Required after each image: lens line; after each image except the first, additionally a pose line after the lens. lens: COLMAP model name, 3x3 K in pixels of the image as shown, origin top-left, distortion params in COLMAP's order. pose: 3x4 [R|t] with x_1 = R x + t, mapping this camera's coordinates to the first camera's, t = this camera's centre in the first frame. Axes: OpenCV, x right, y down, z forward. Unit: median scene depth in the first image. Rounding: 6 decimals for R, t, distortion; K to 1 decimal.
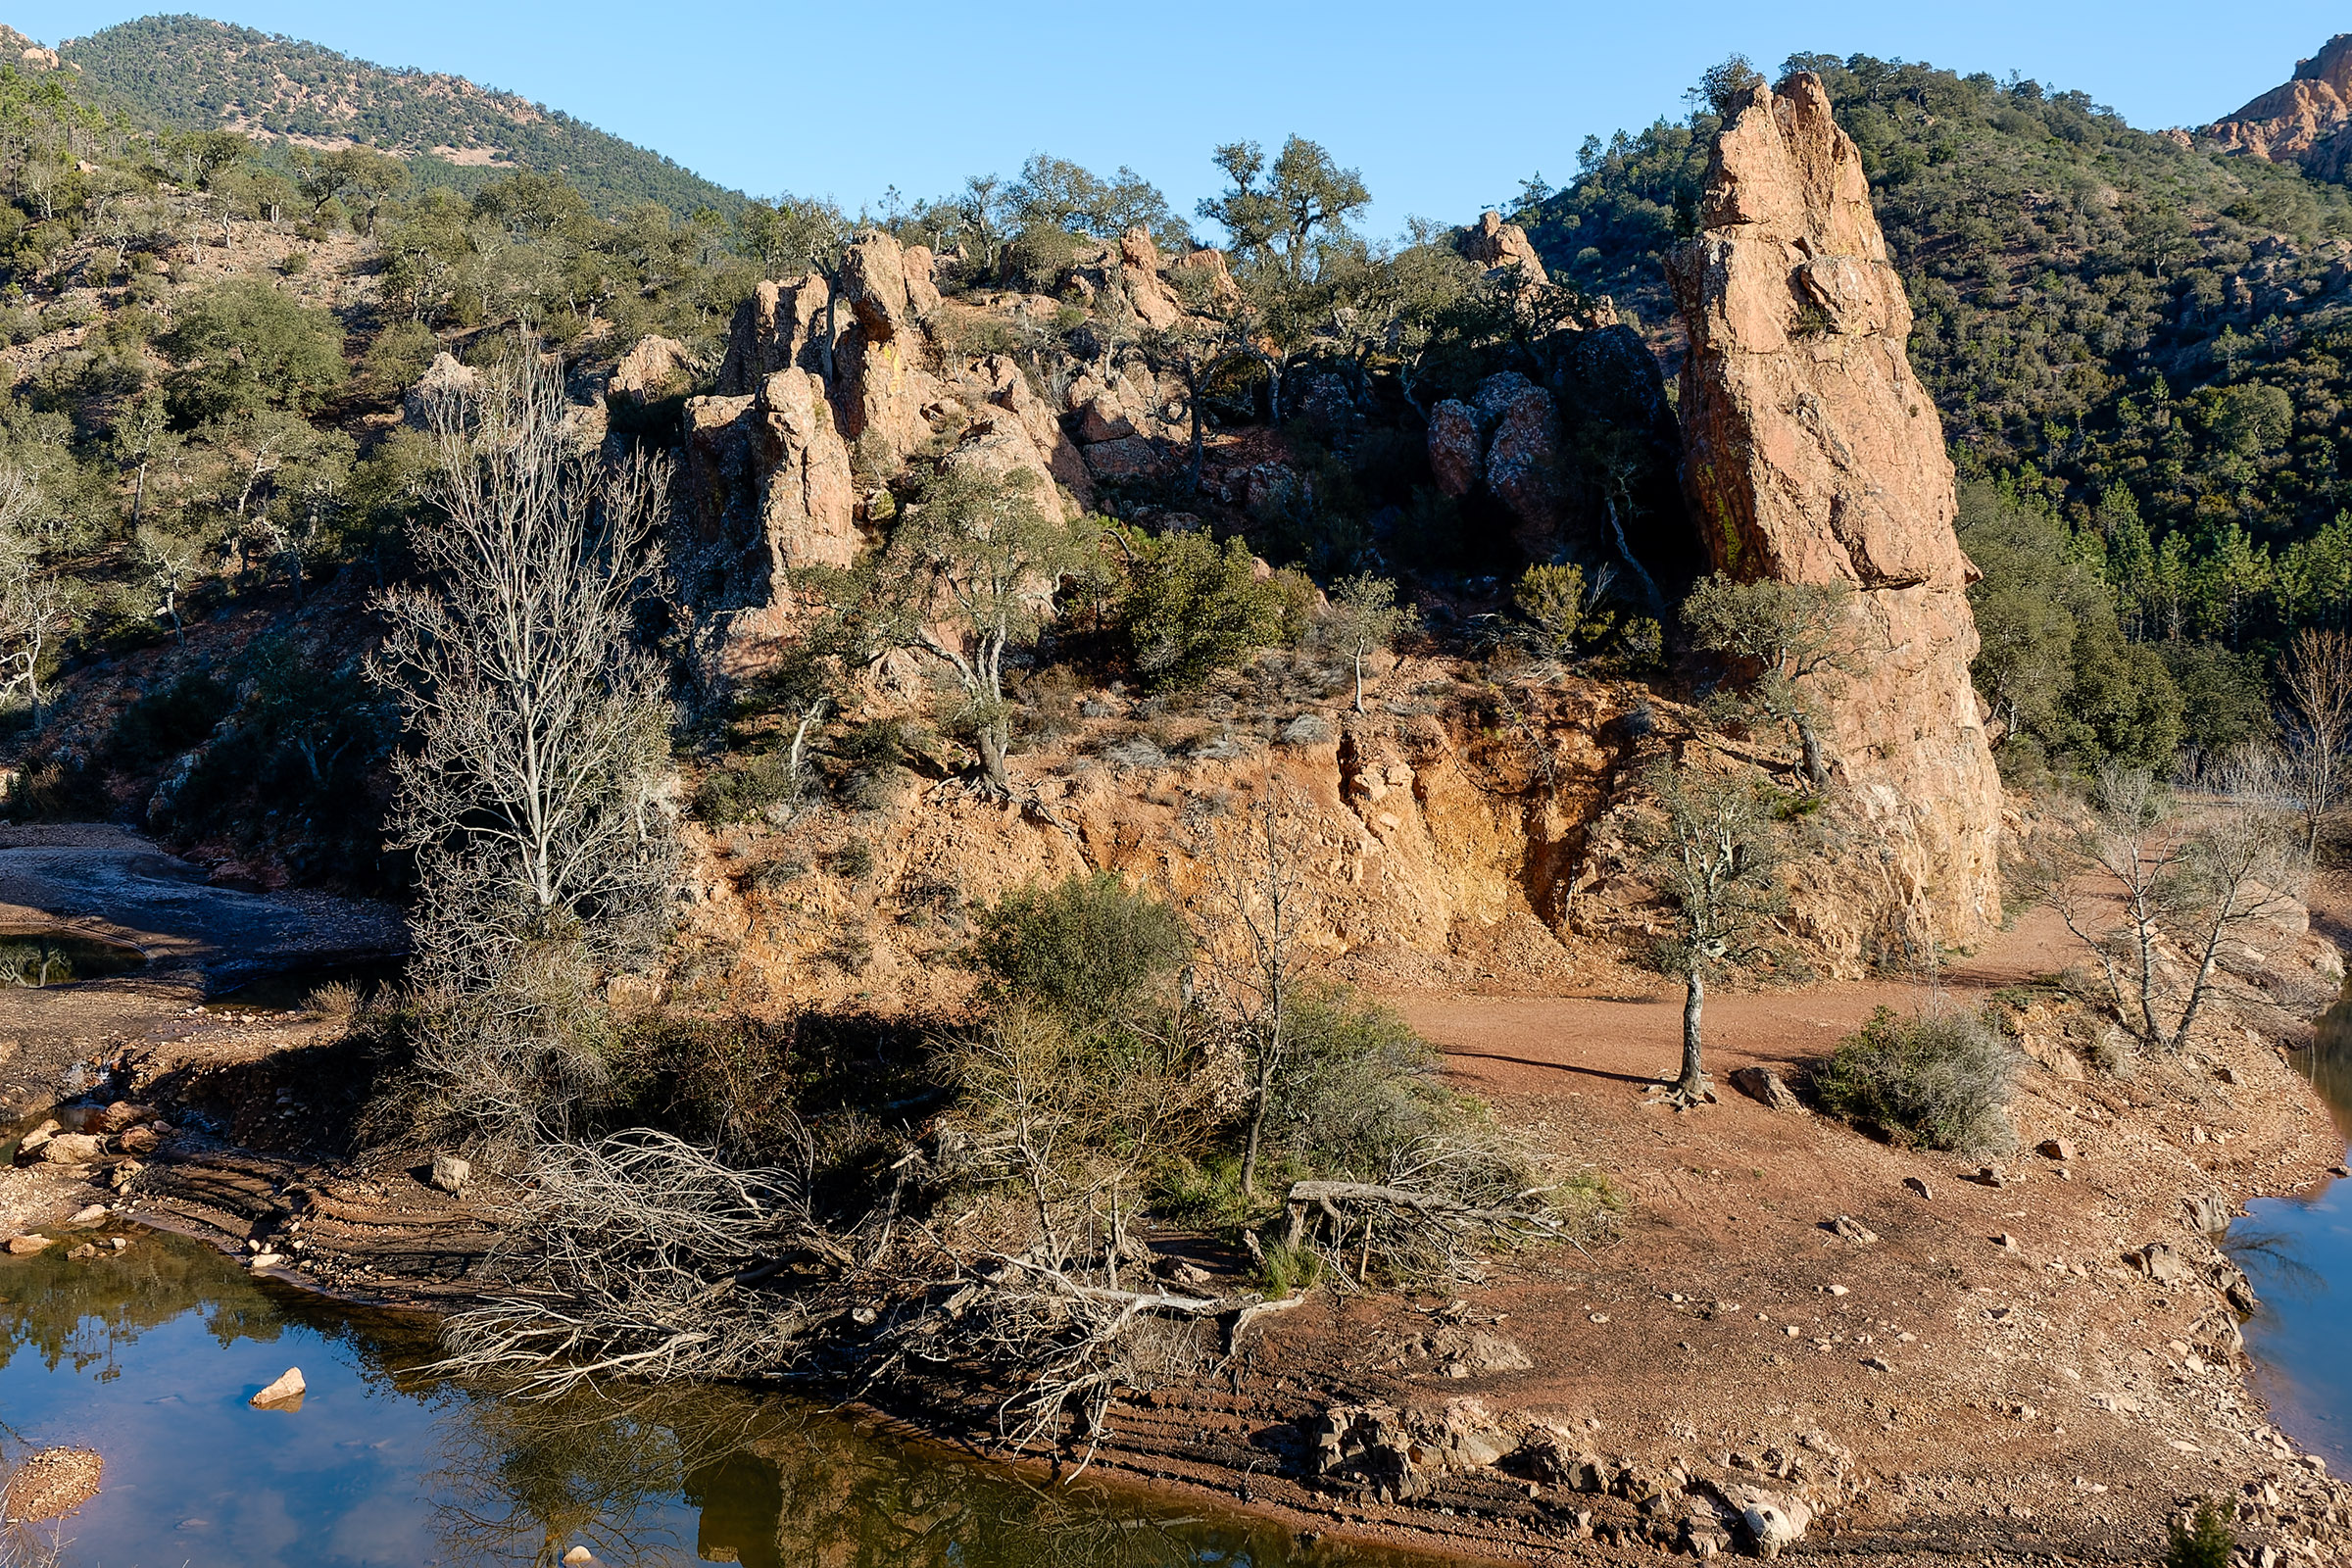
lens RADIAL K [[2505.9, 0, 1175.6], [0, 2505.9, 785.8], [0, 0, 1]] dist [-0.008466, 0.000000]
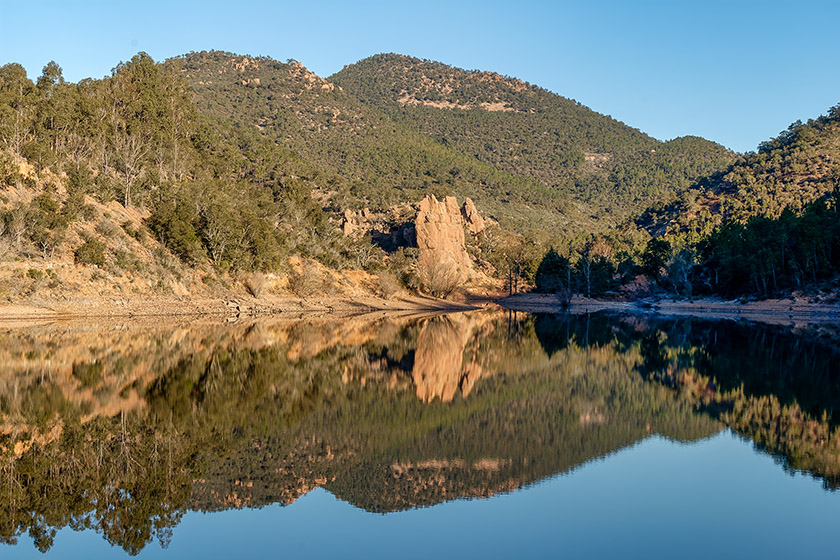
lens RADIAL K [[1380.8, 0, 420.0], [0, 1380.8, 279.3], [0, 0, 1]] dist [-0.004970, 0.000000]
pose [[0.931444, 0.011350, -0.363707, 0.137098], [-0.044961, 0.995444, -0.084079, 0.030585], [0.361095, 0.094668, 0.927711, -0.248516]]
